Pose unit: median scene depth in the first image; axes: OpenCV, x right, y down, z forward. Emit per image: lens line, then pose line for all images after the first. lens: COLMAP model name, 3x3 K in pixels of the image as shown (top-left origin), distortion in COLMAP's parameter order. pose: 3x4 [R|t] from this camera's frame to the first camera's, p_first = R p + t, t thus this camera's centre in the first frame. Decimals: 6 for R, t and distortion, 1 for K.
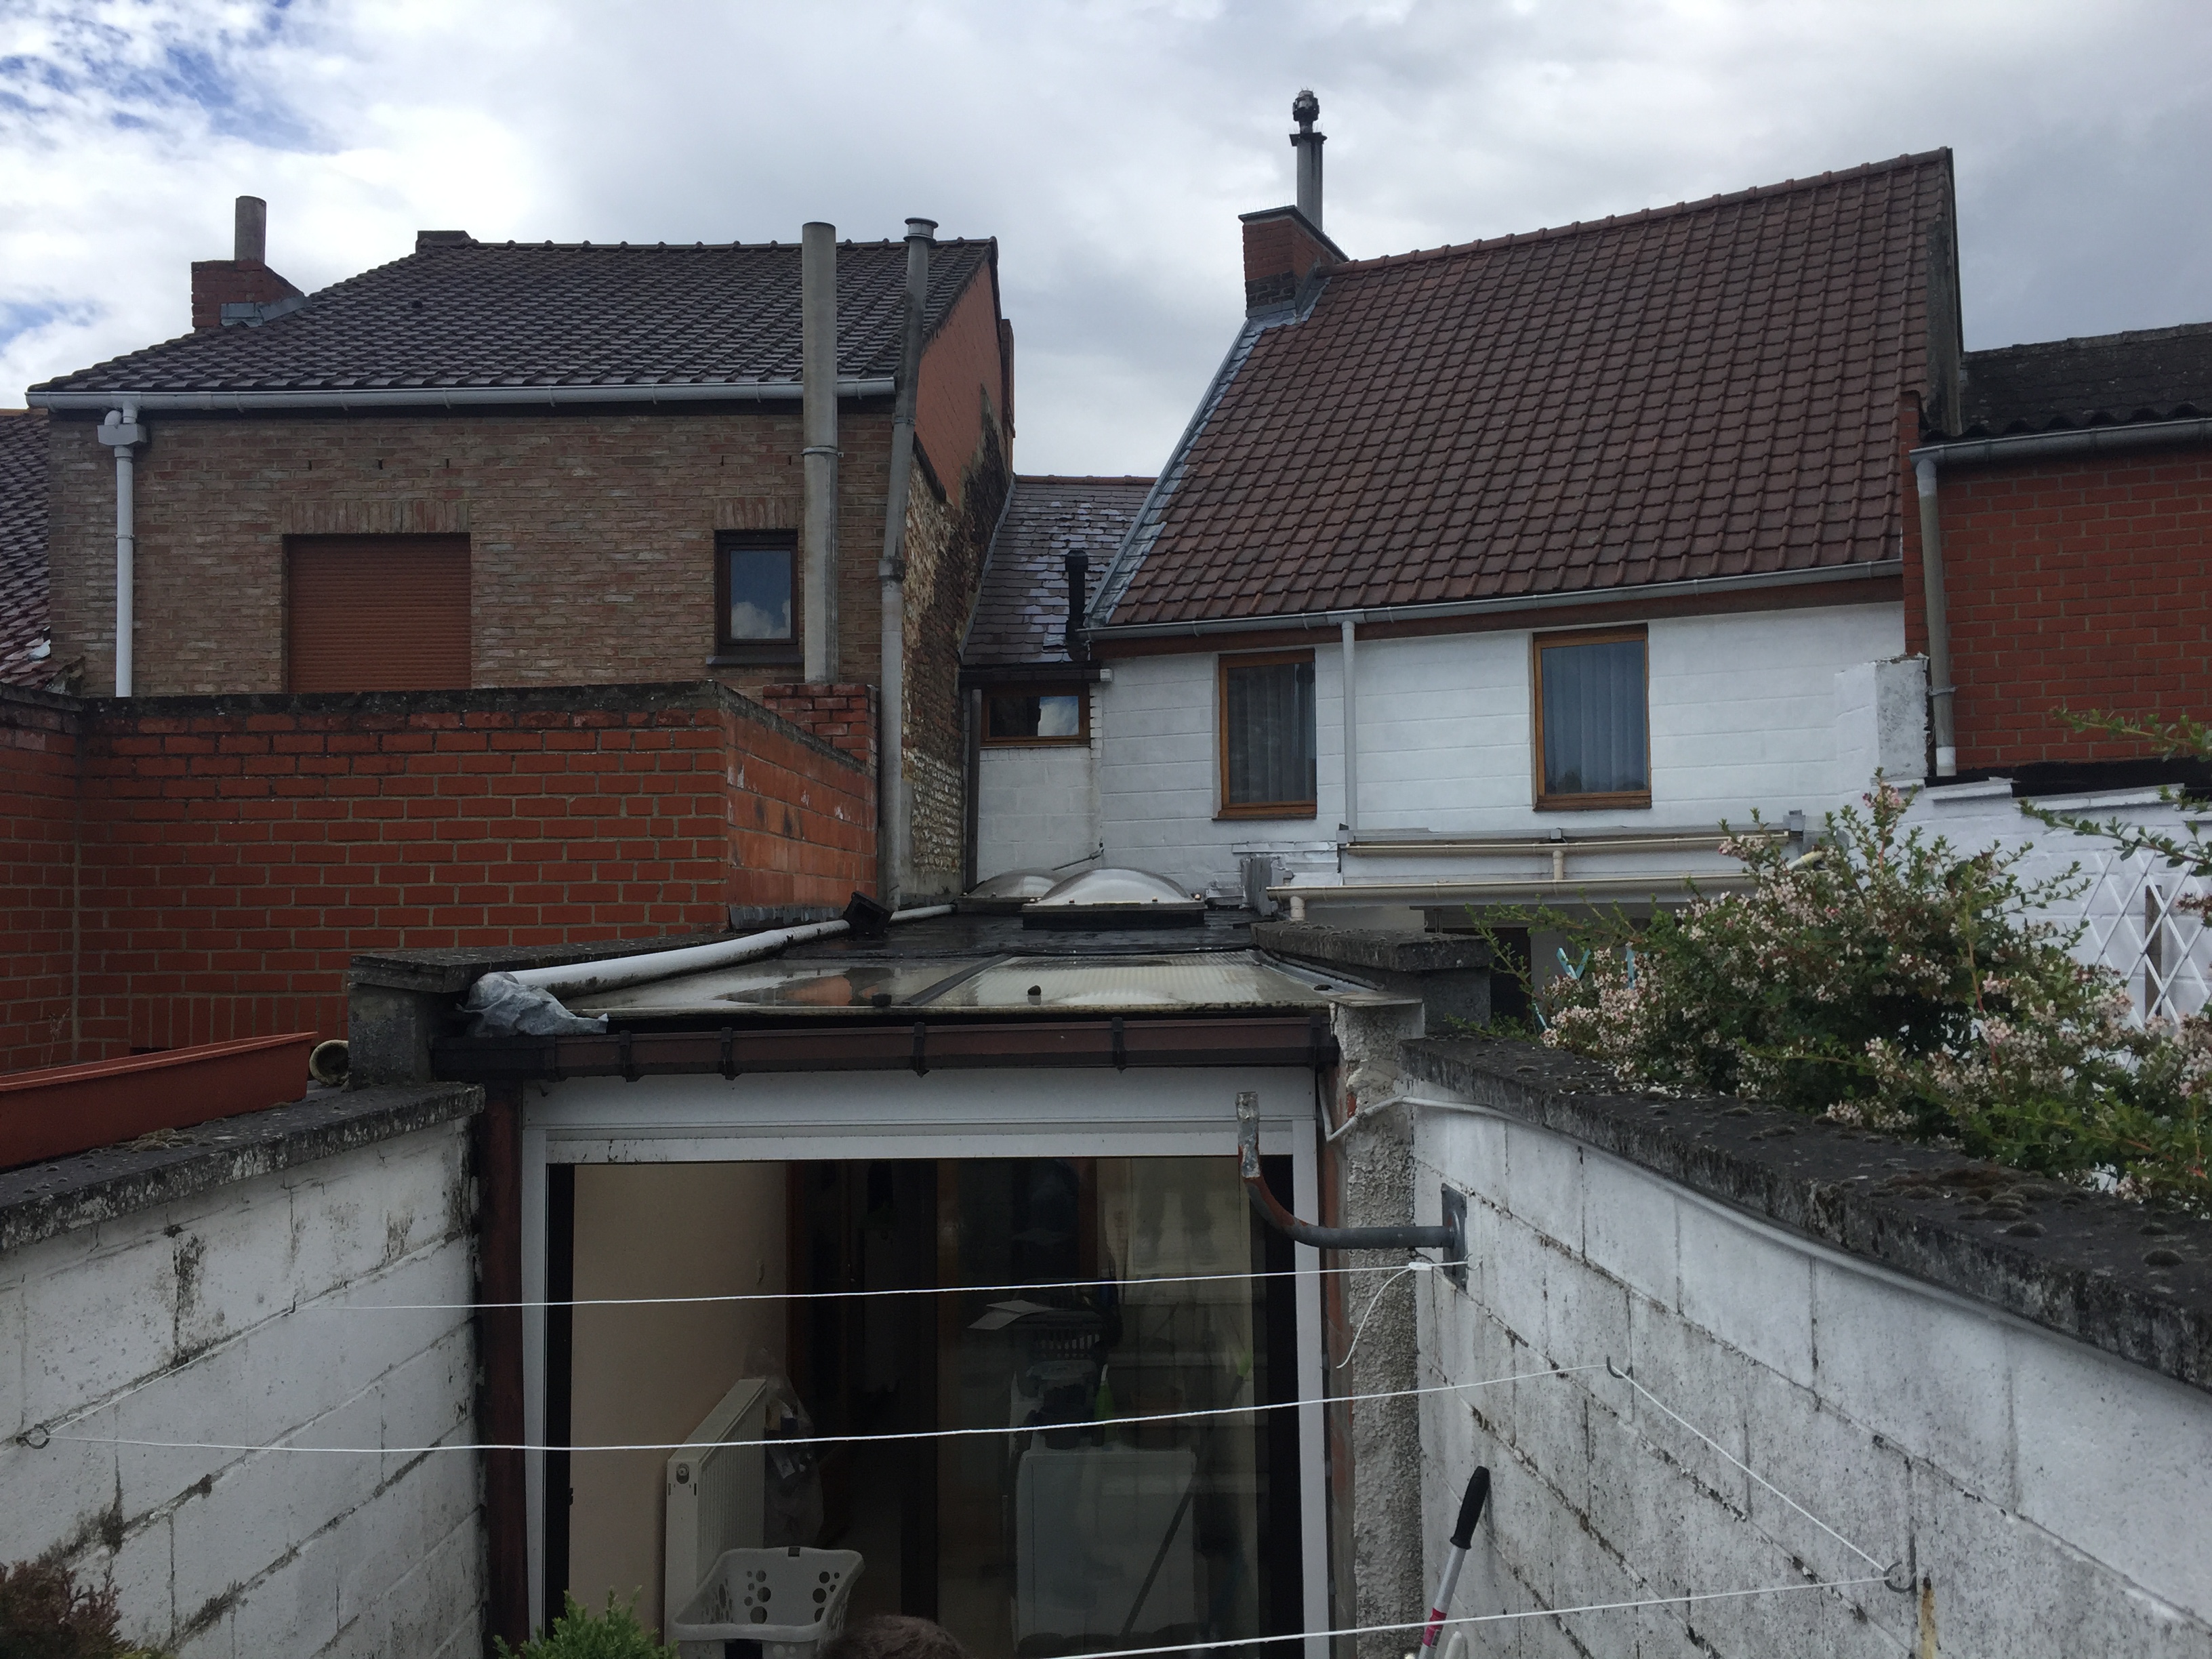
lens RADIAL K [[1927.0, 0, 1119.9], [0, 1927.0, 813.8], [0, 0, 1]] dist [0.090176, -0.146920]
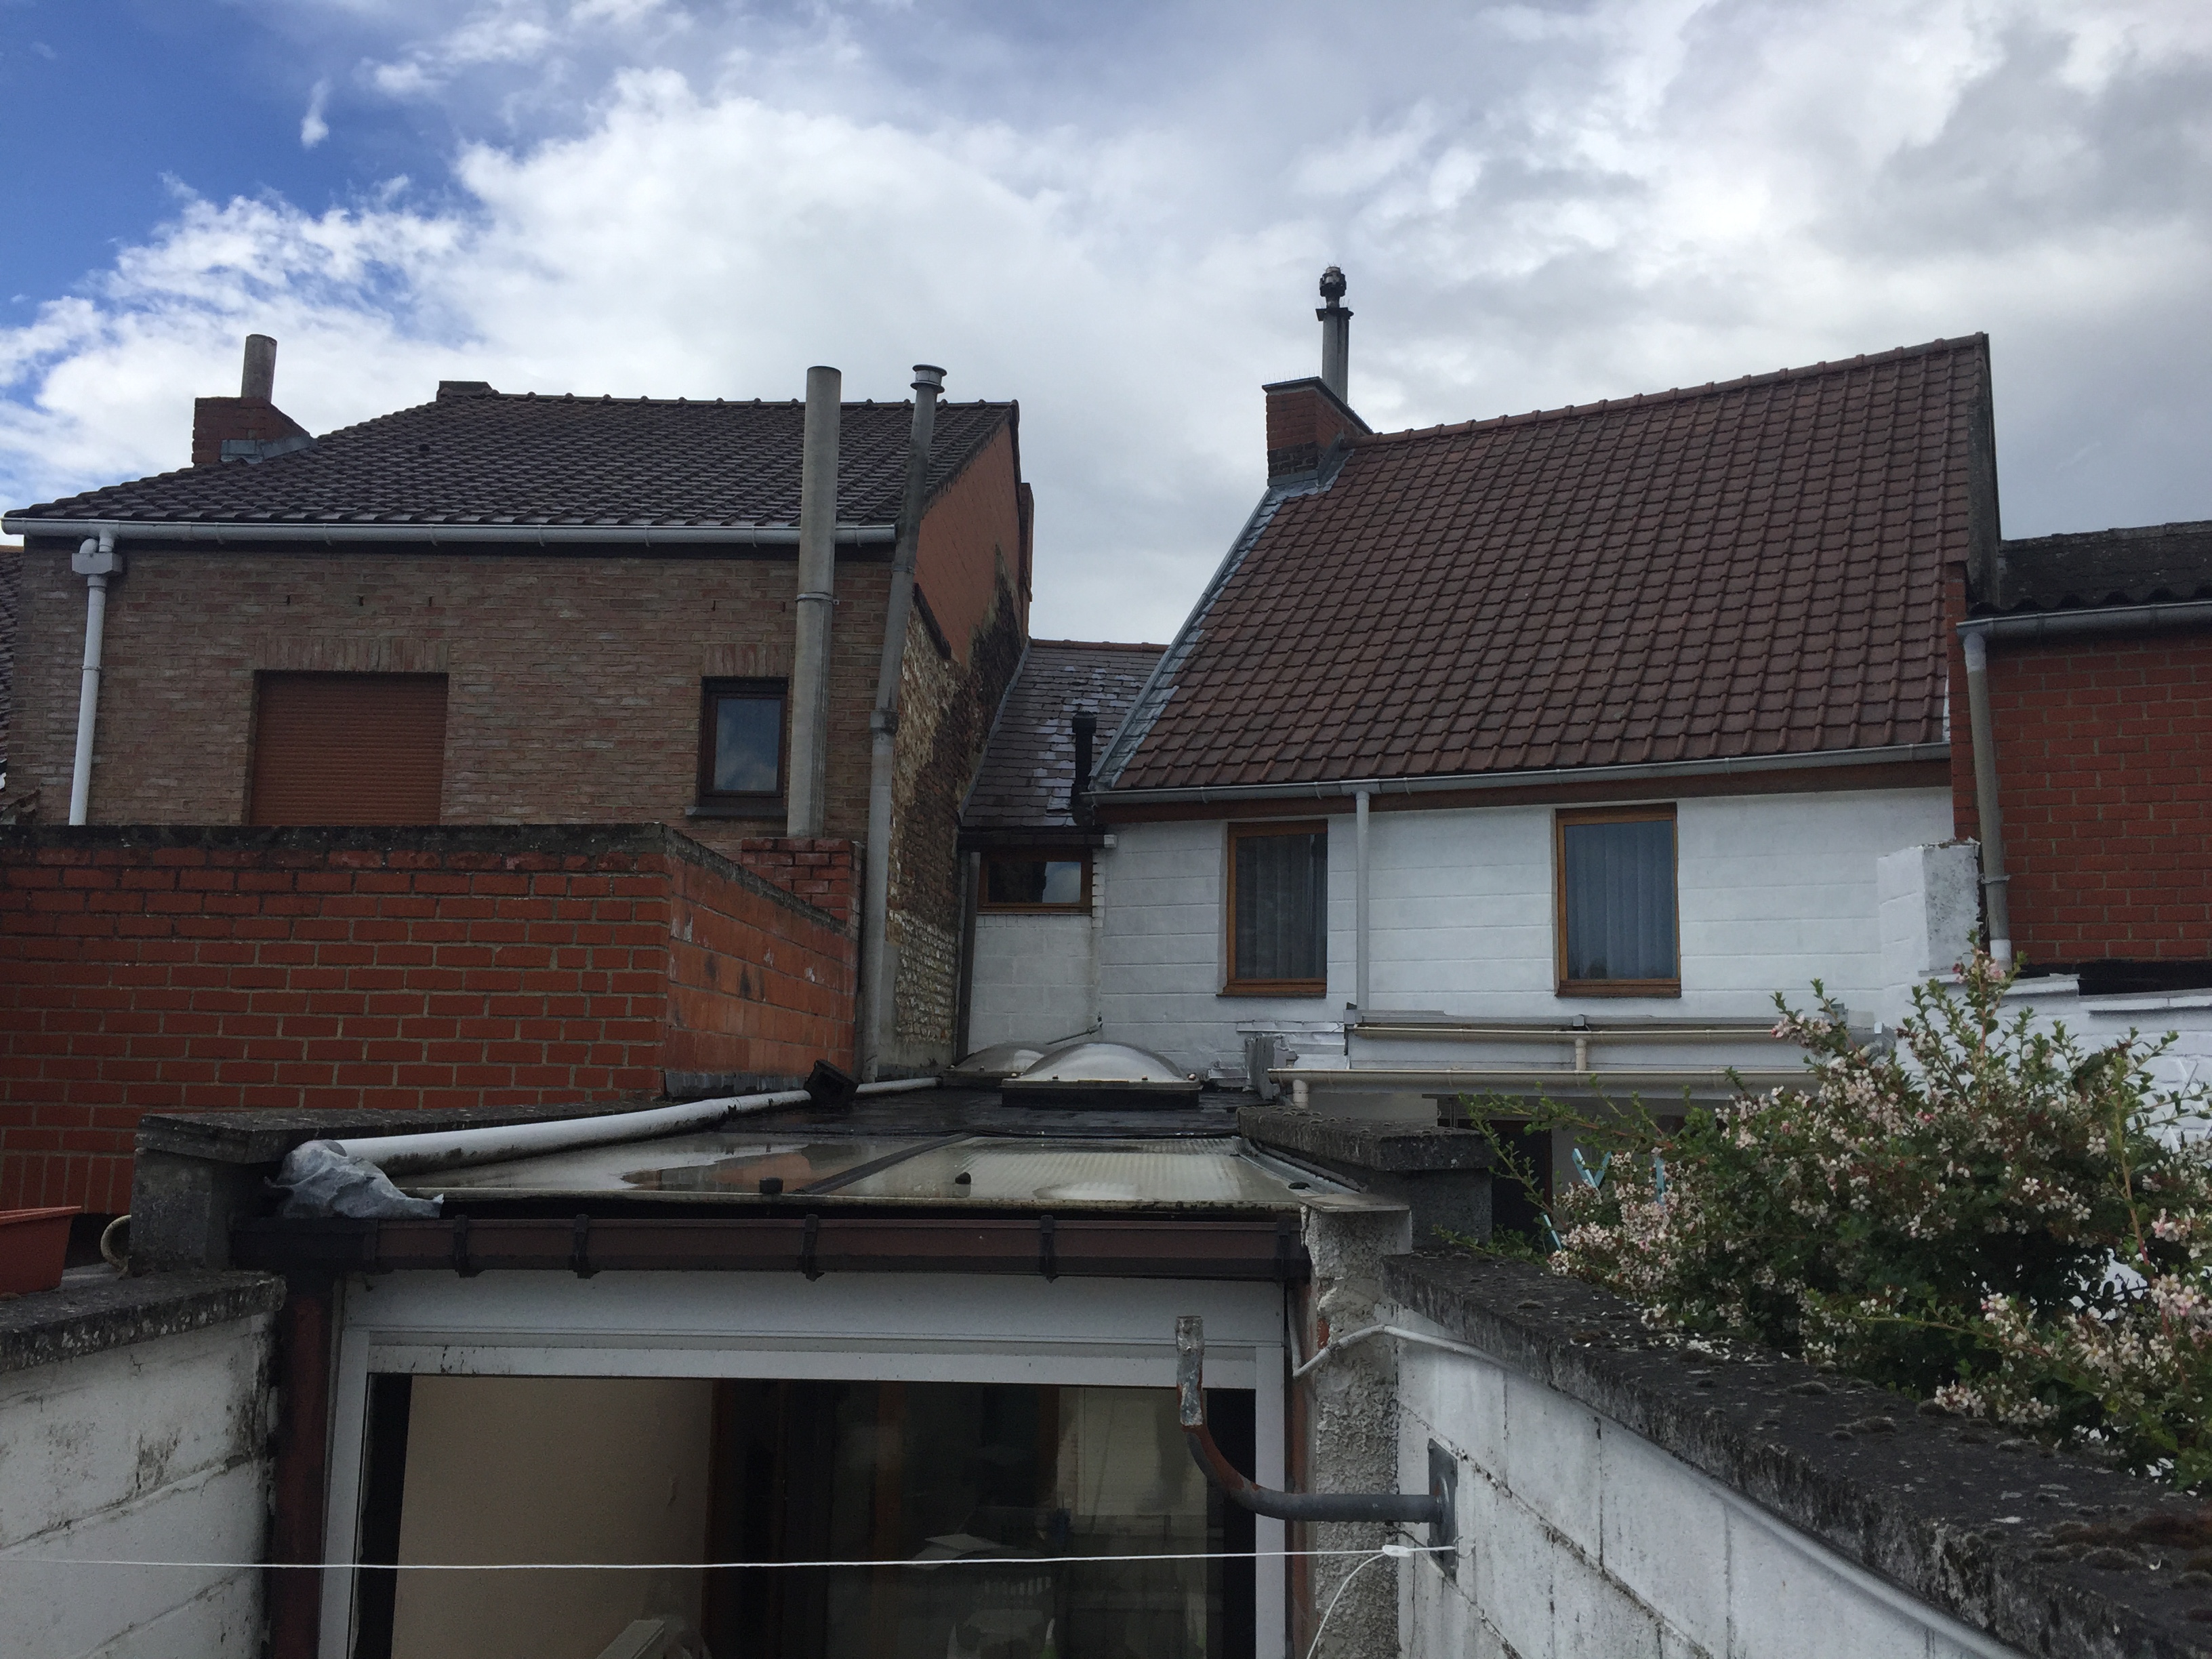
lens RADIAL K [[1916.0, 0, 1131.7], [0, 1916.0, 807.2], [0, 0, 1]] dist [0.089107, -0.139228]
pose [[0.999532, 0.028886, -0.010039, 0.014594], [-0.029717, 0.994943, -0.095948, 0.003044], [0.007216, 0.096201, 0.995336, 0.057576]]
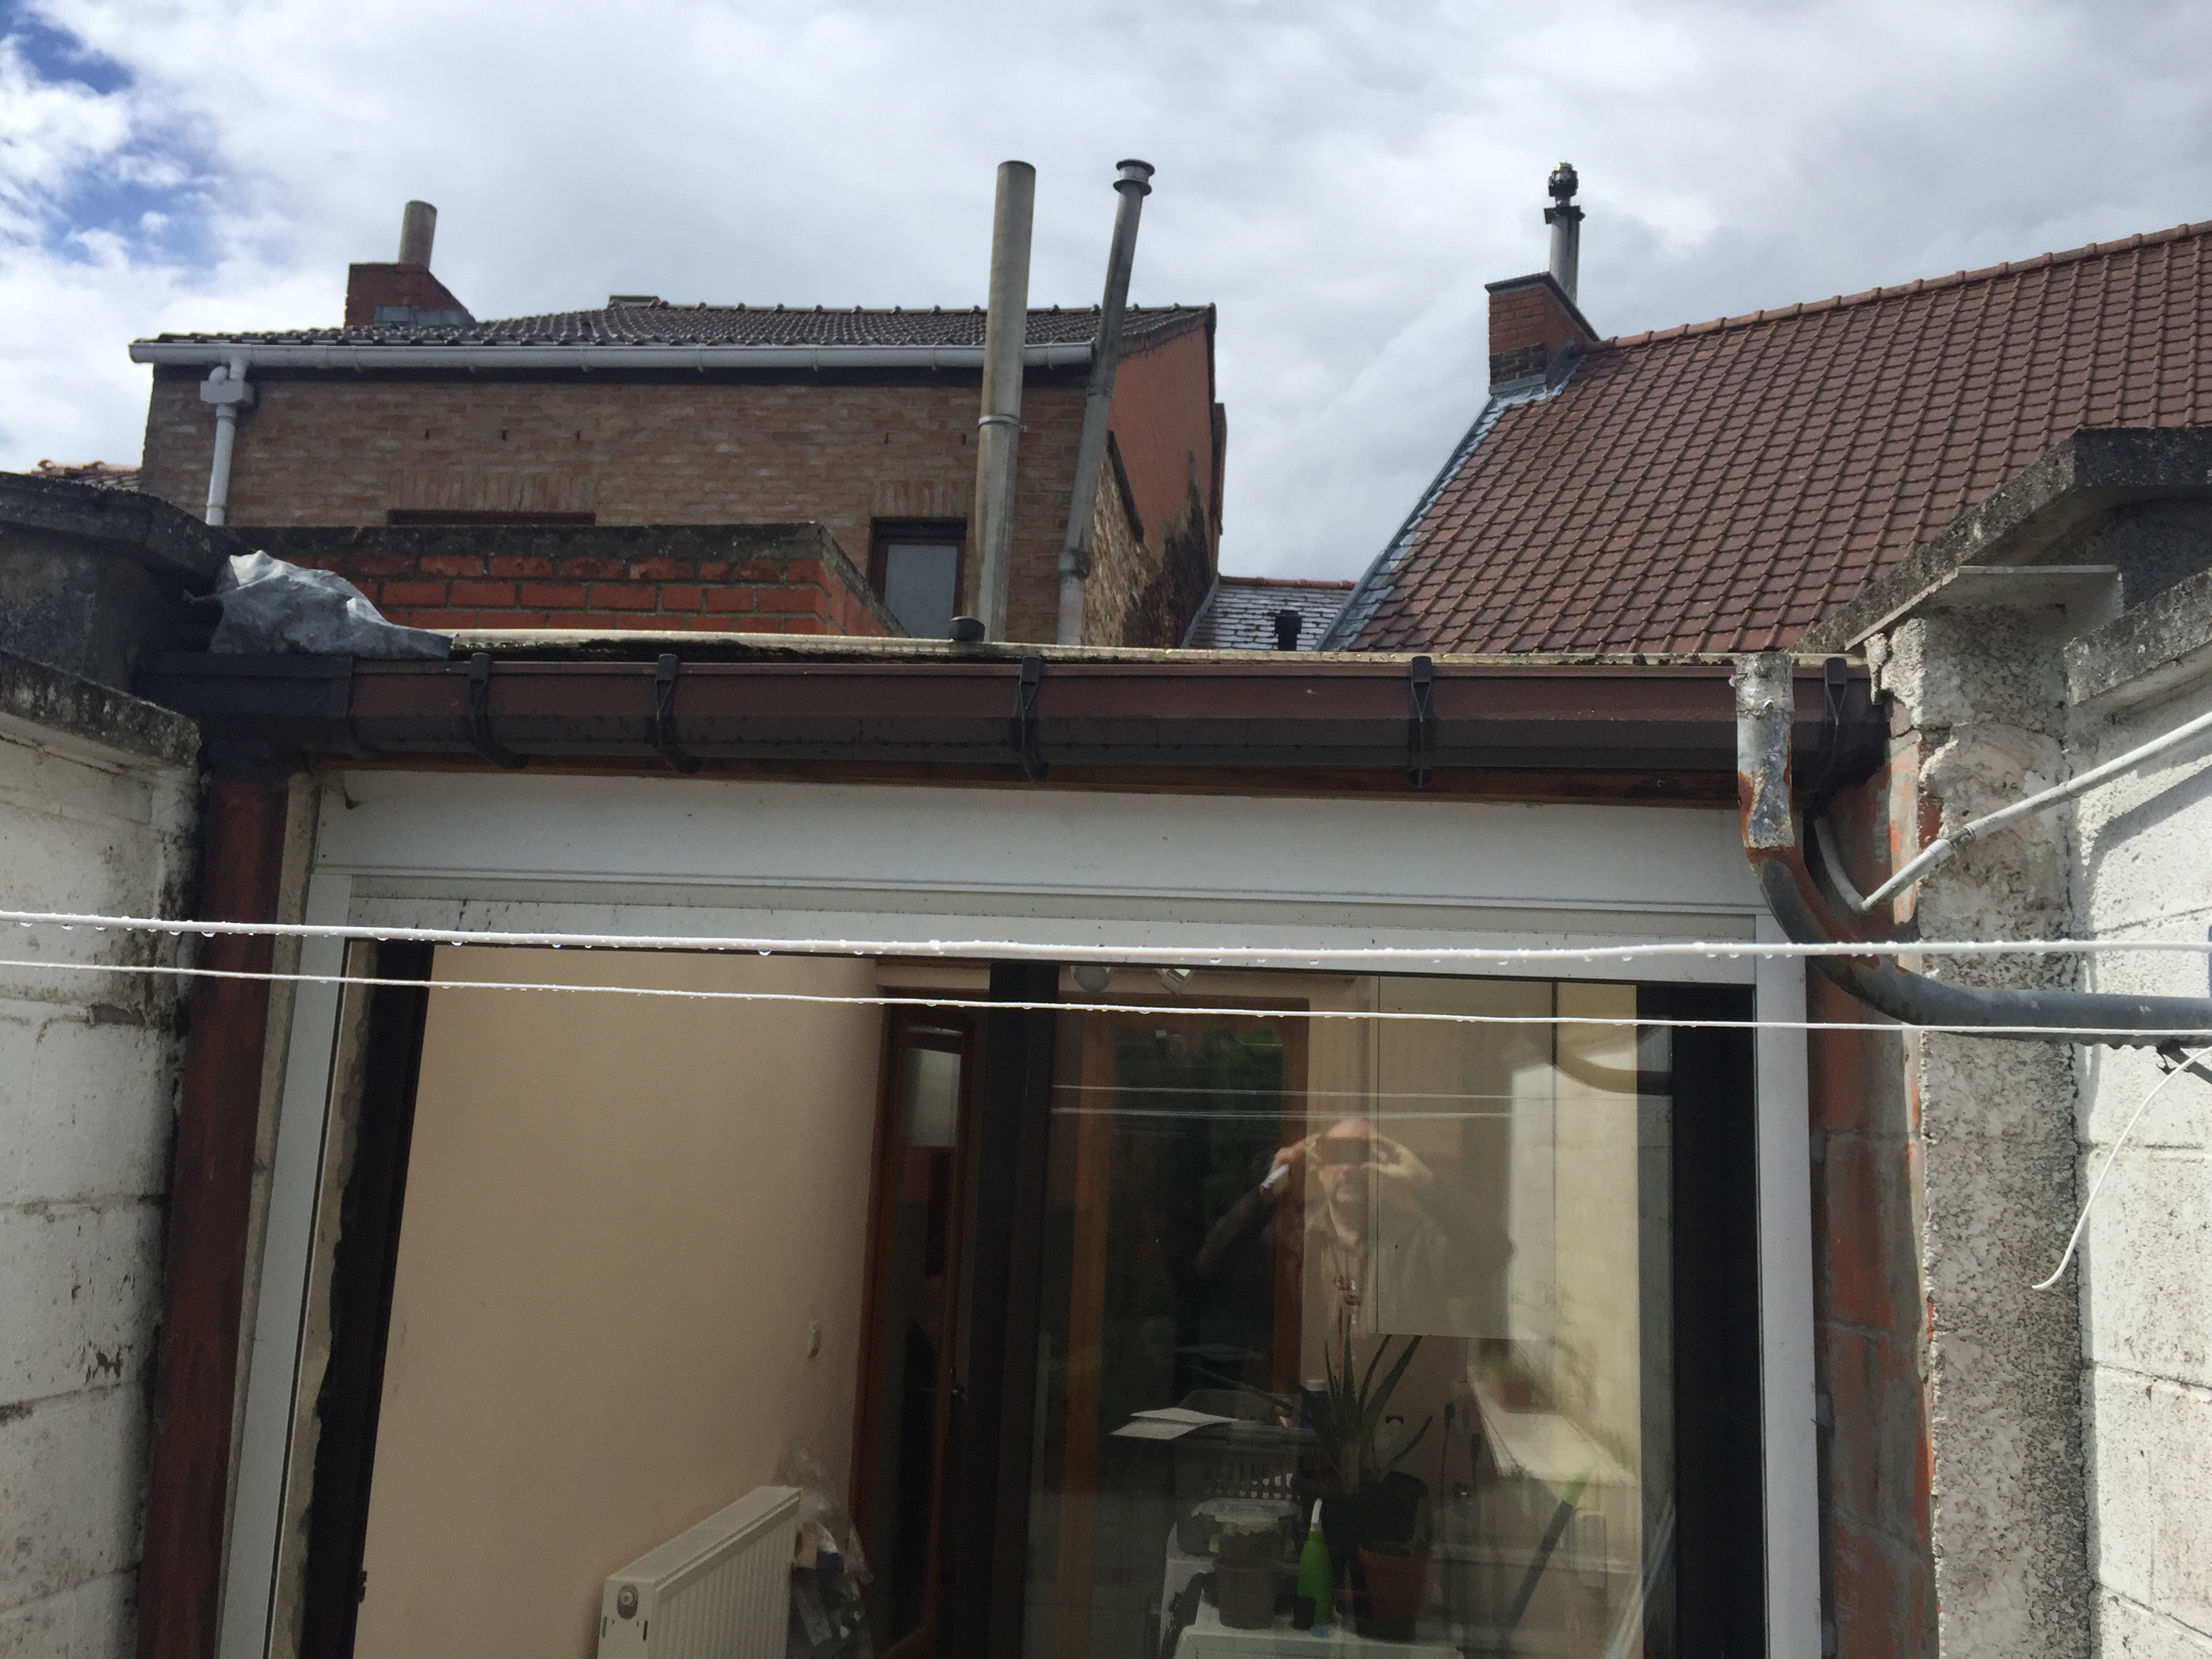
lens RADIAL K [[1897.2, 0, 1142.4], [0, 1897.2, 825.3], [0, 0, 1]] dist [0.077776, -0.112824]
pose [[0.994952, 0.051385, -0.086200, -0.010983], [-0.061648, 0.990740, -0.120969, 0.080693], [0.079186, 0.125672, 0.988907, 0.193396]]
